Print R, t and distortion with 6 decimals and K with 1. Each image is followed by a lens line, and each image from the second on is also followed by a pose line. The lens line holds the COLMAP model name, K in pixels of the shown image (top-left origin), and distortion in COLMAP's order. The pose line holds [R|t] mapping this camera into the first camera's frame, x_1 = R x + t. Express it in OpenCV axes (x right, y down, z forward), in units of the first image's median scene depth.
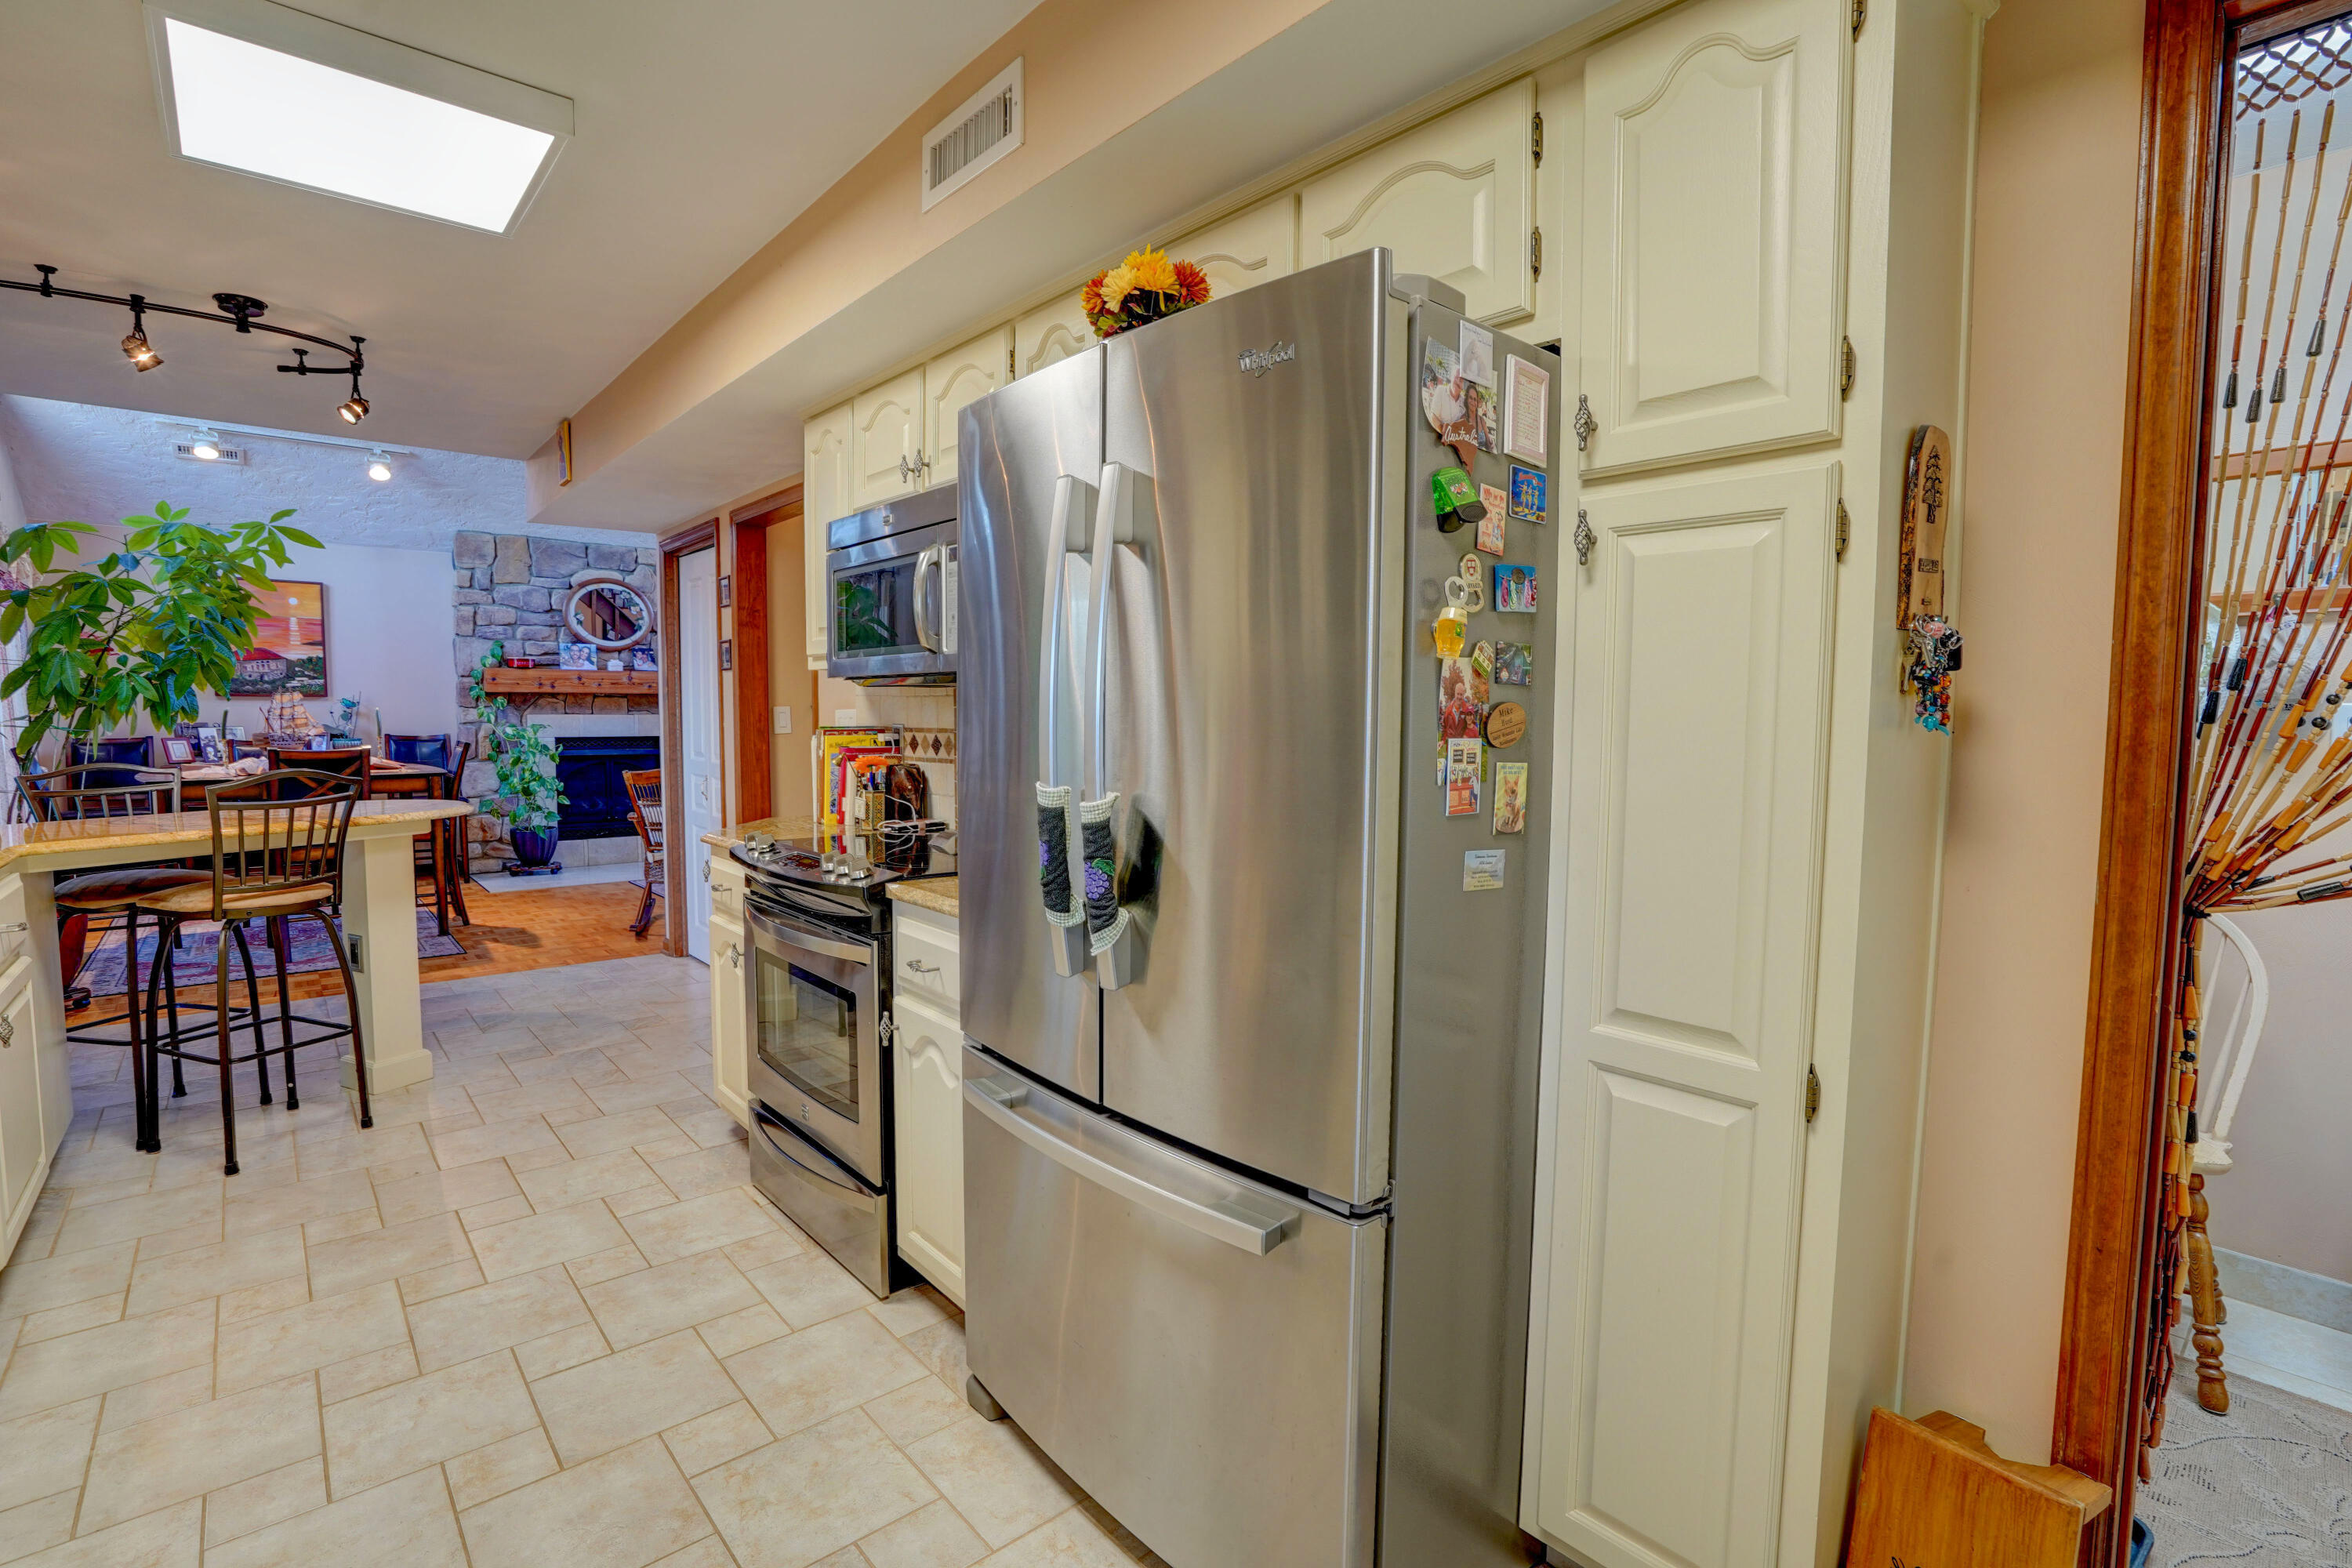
lens RADIAL K [[1099.8, 0, 1170.9], [0, 1099.8, 789.3], [0, 0, 1]] dist [-0.041430, 0.014446]
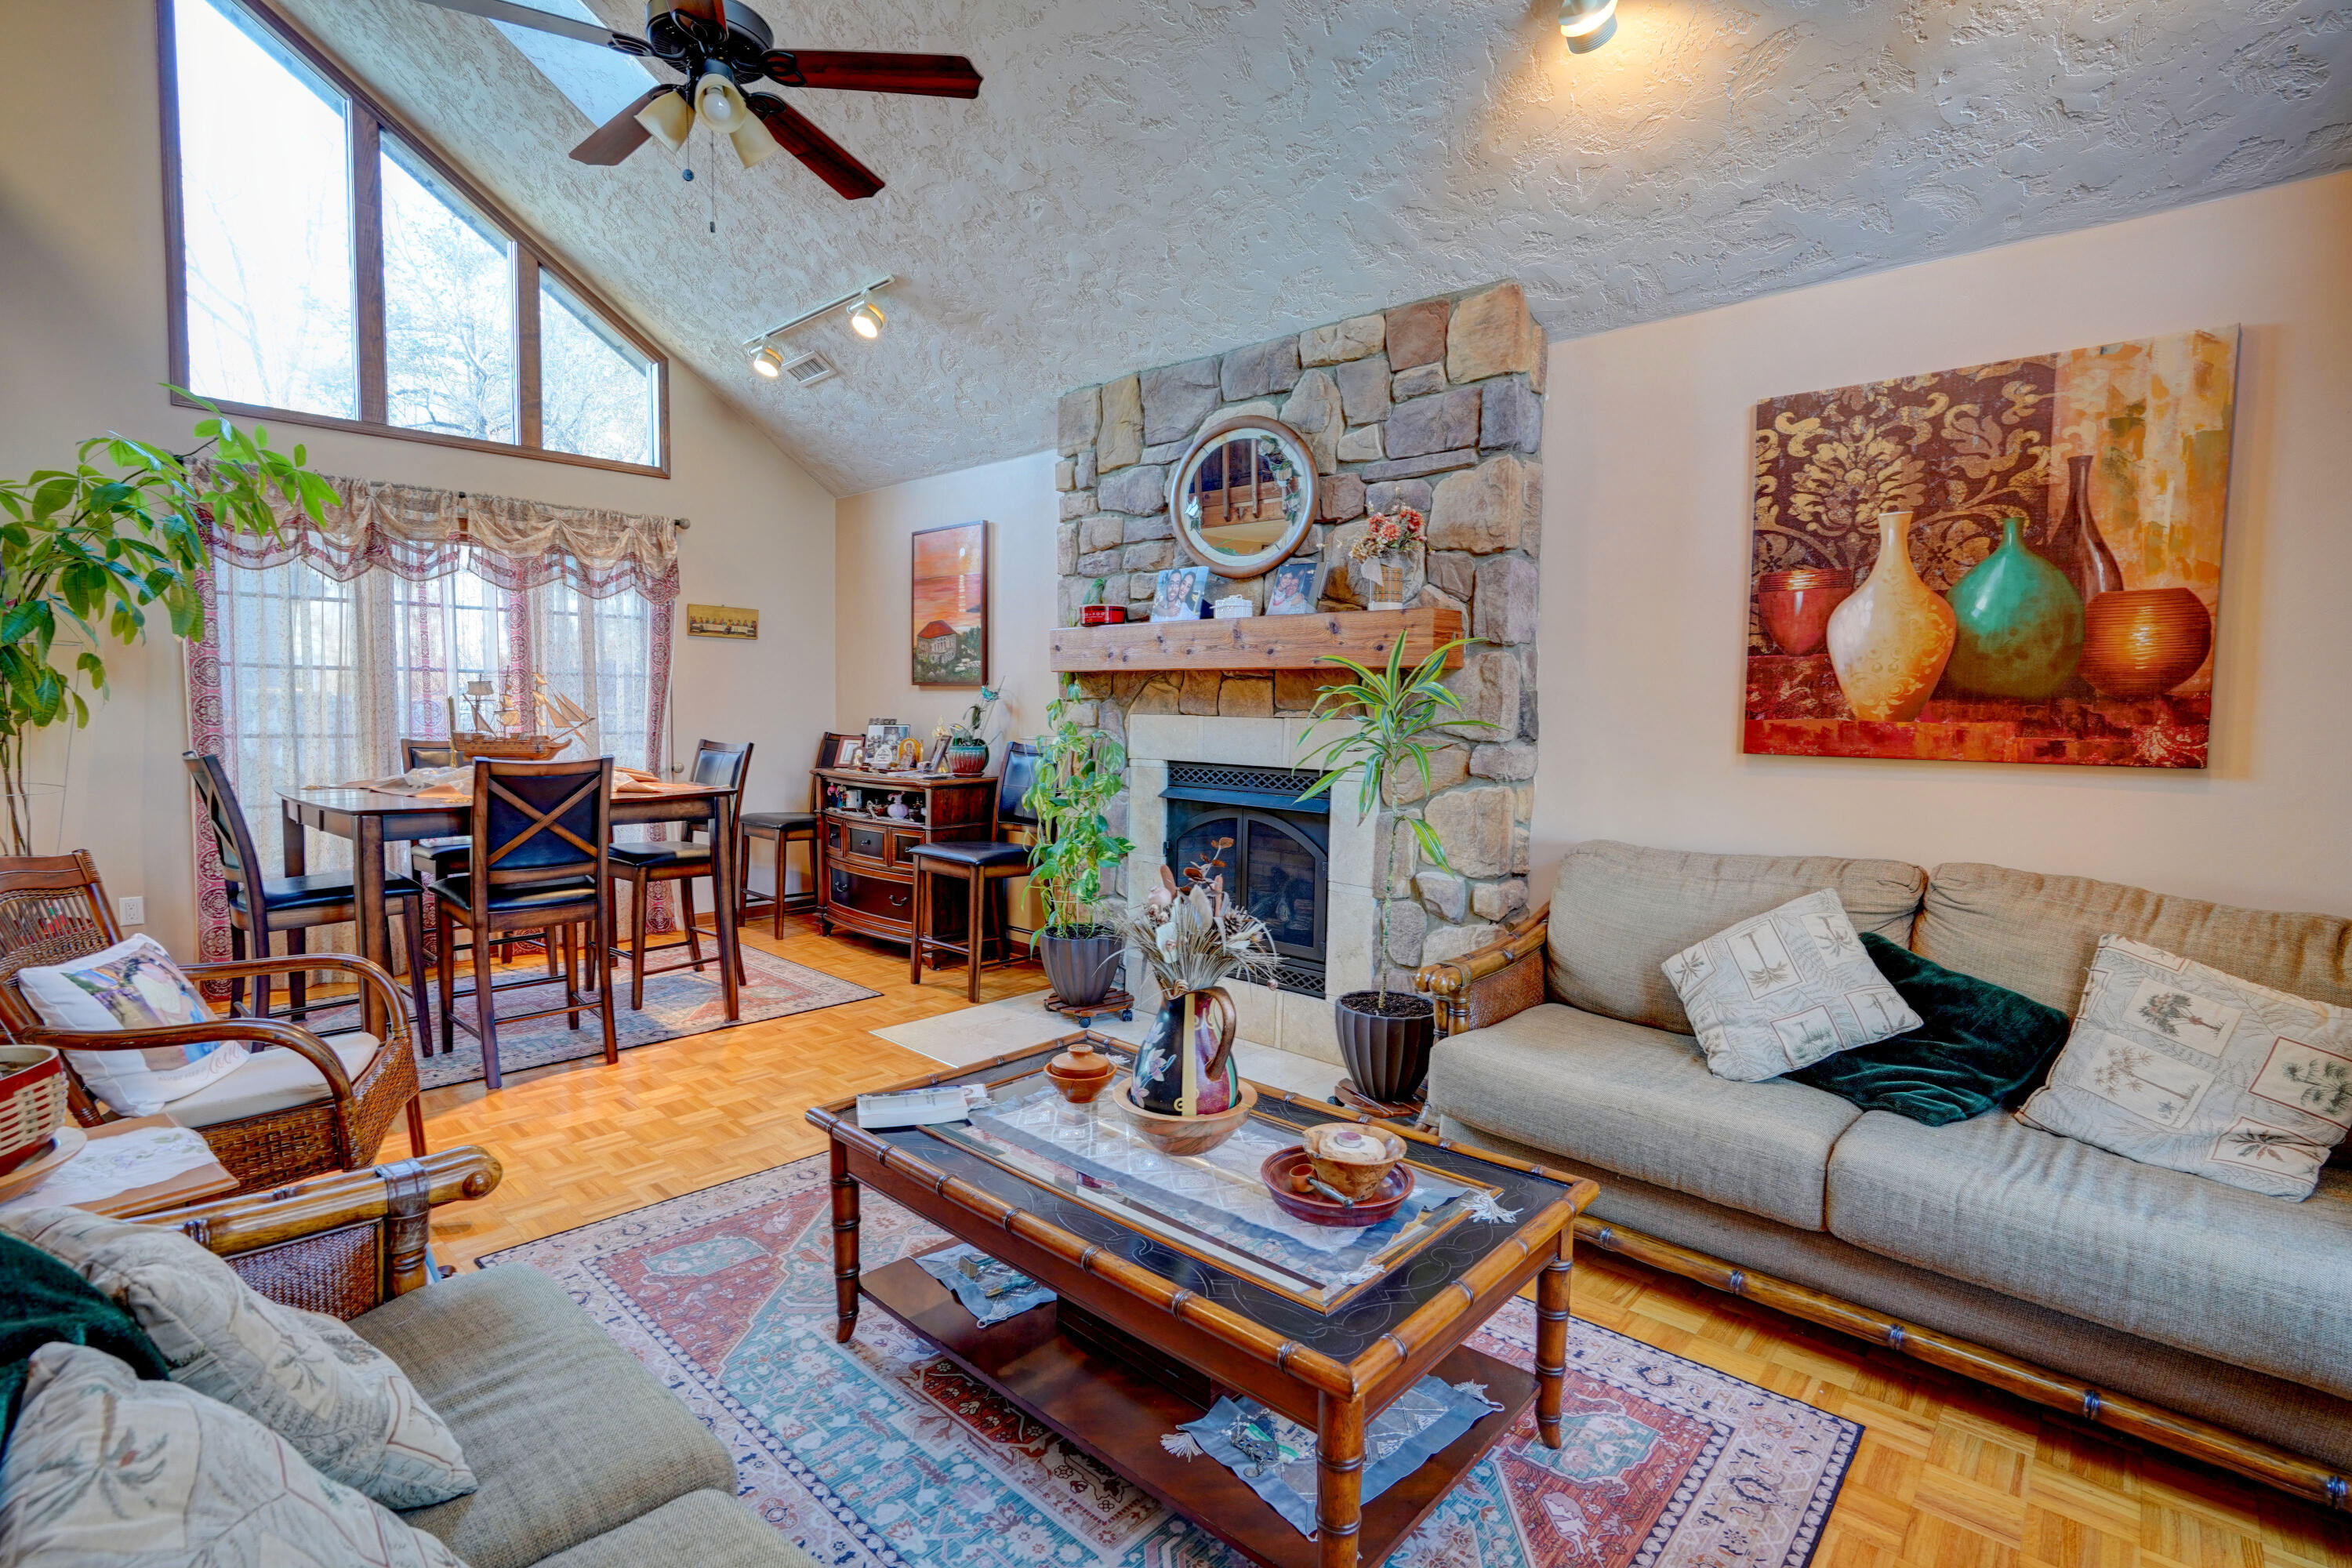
lens RADIAL K [[1087.7, 0, 1176.4], [0, 1087.7, 790.5], [0, 0, 1]] dist [-0.053448, 0.021007]
pose [[0.125748, 0.074818, -0.989237, -0.070648], [-0.083721, 0.994395, 0.064566, -0.076203], [0.988523, 0.074701, 0.131307, 1.071910]]
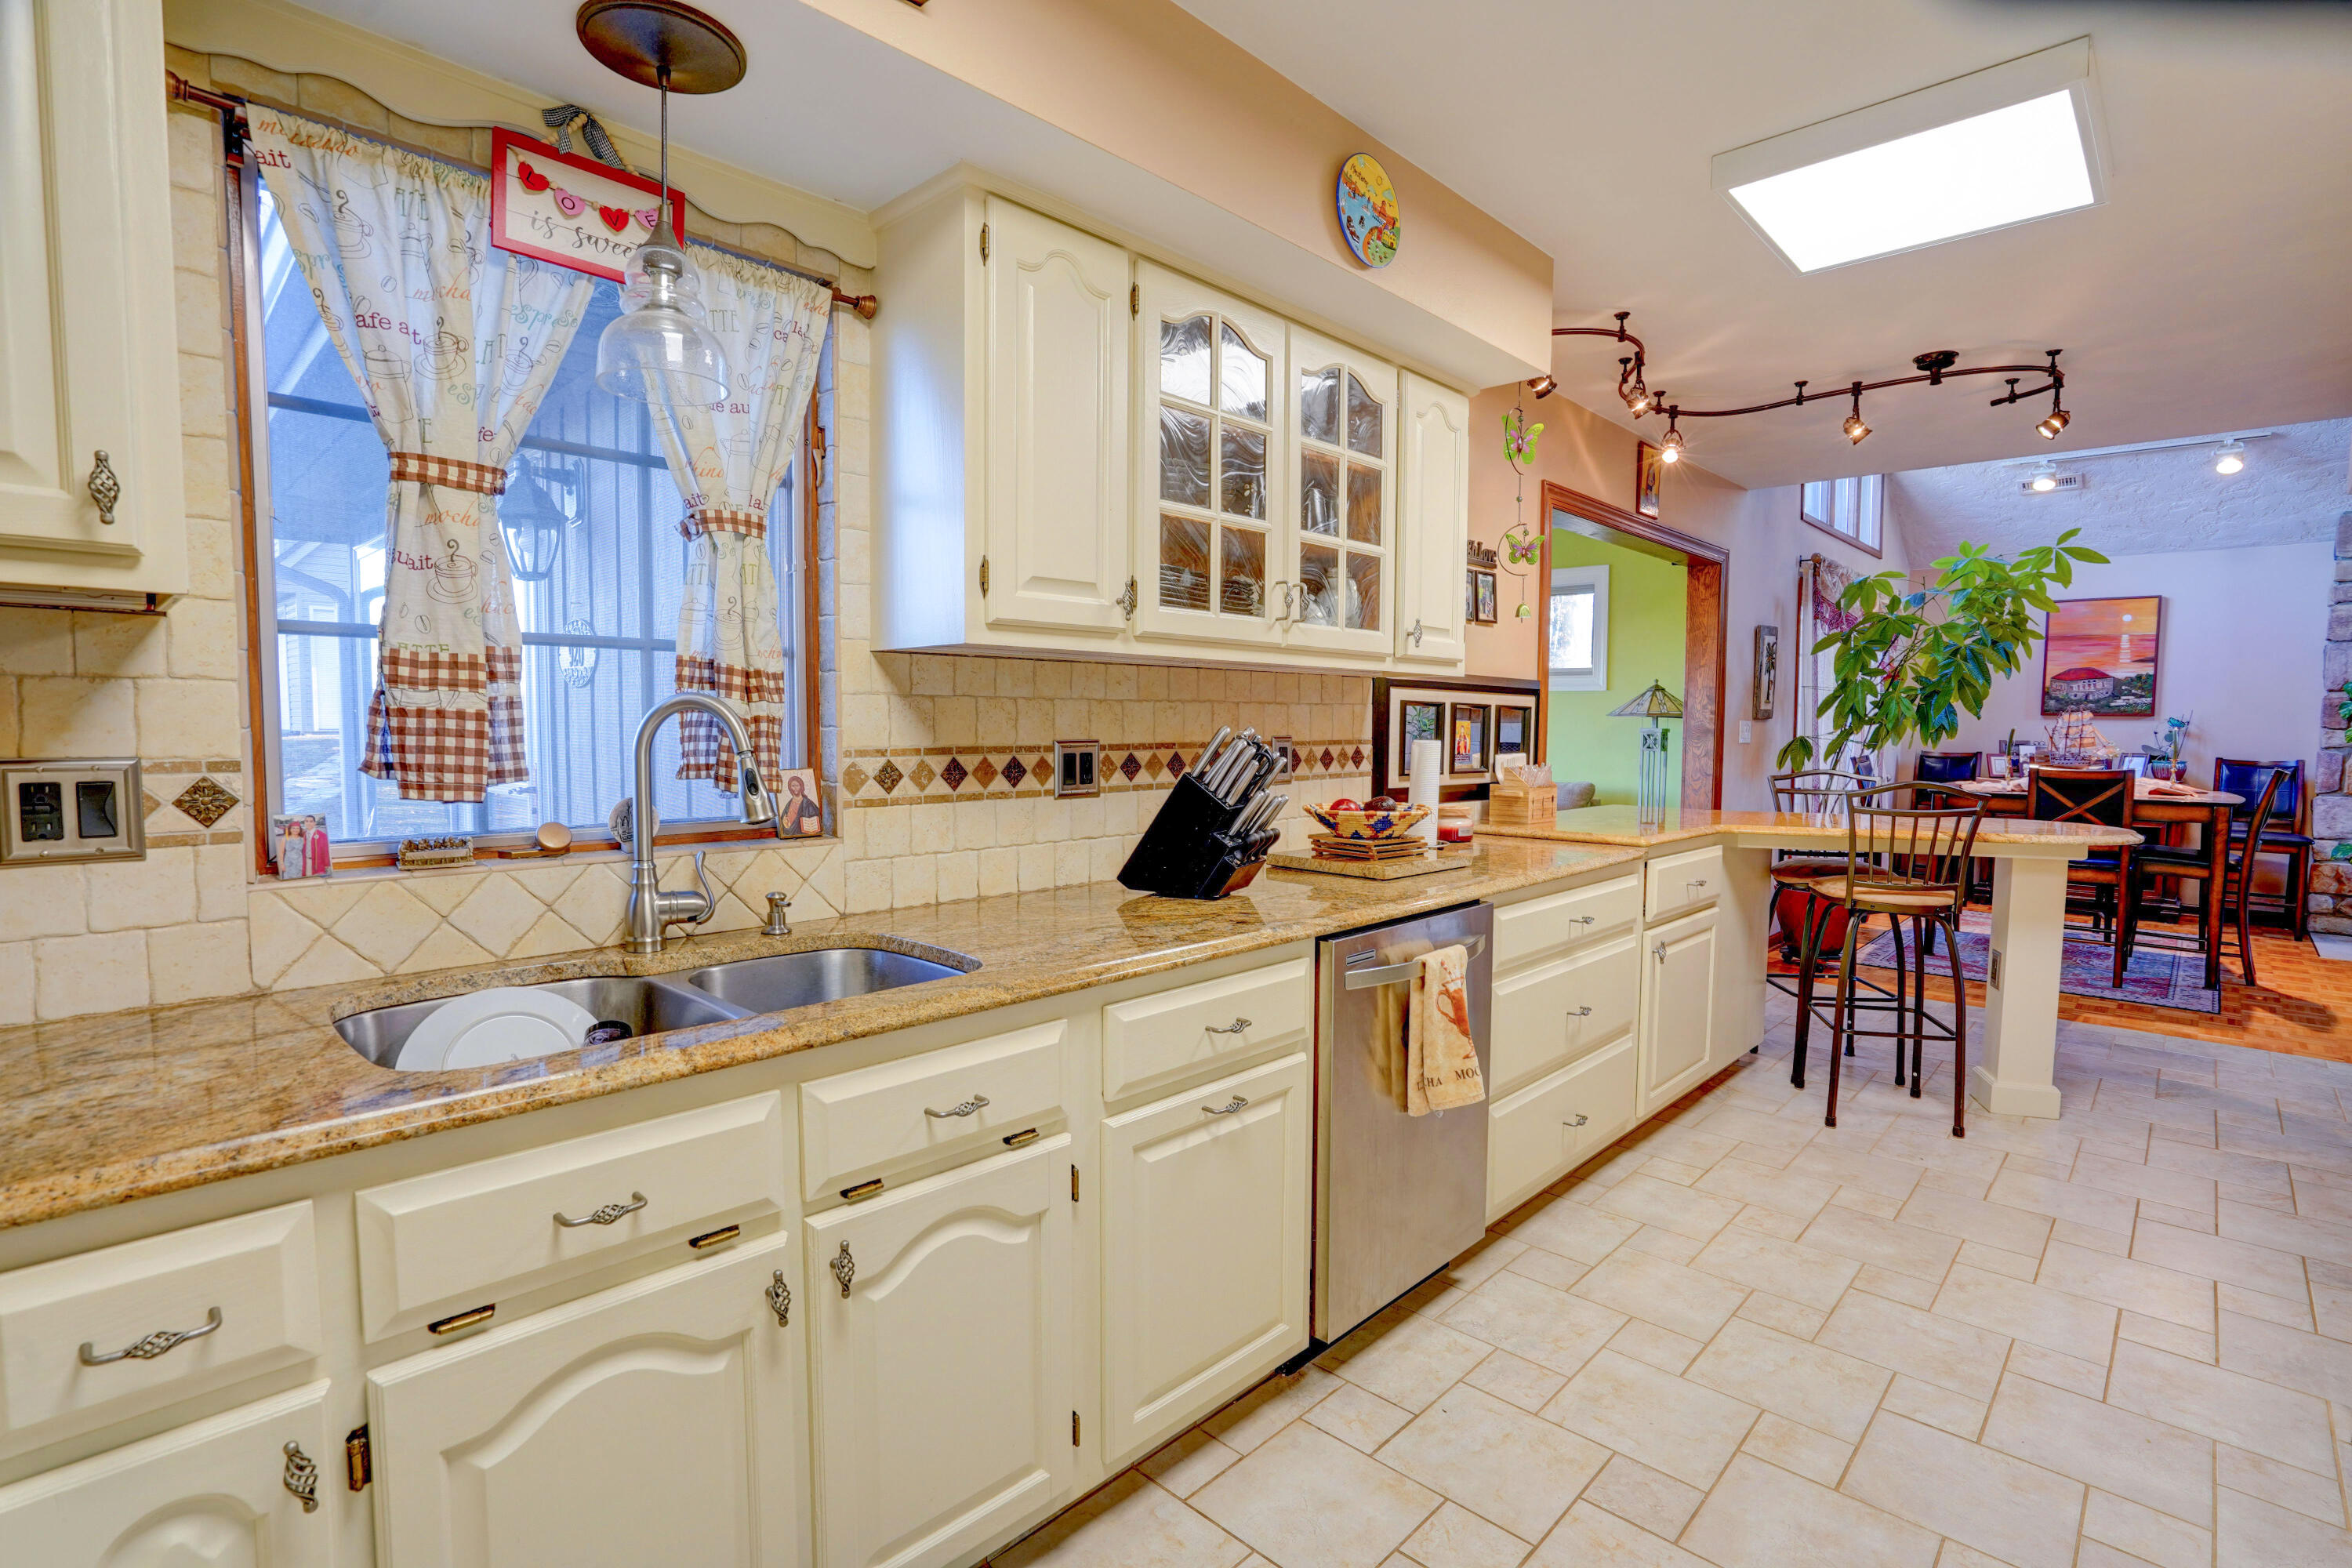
lens RADIAL K [[1099.8, 0, 1170.9], [0, 1099.8, 789.3], [0, 0, 1]] dist [-0.041430, 0.014446]
pose [[0.090910, 0.060757, -0.994004, 0.080402], [-0.079725, 0.995378, 0.053549, -0.003760], [0.992663, 0.074379, 0.095334, 0.061351]]
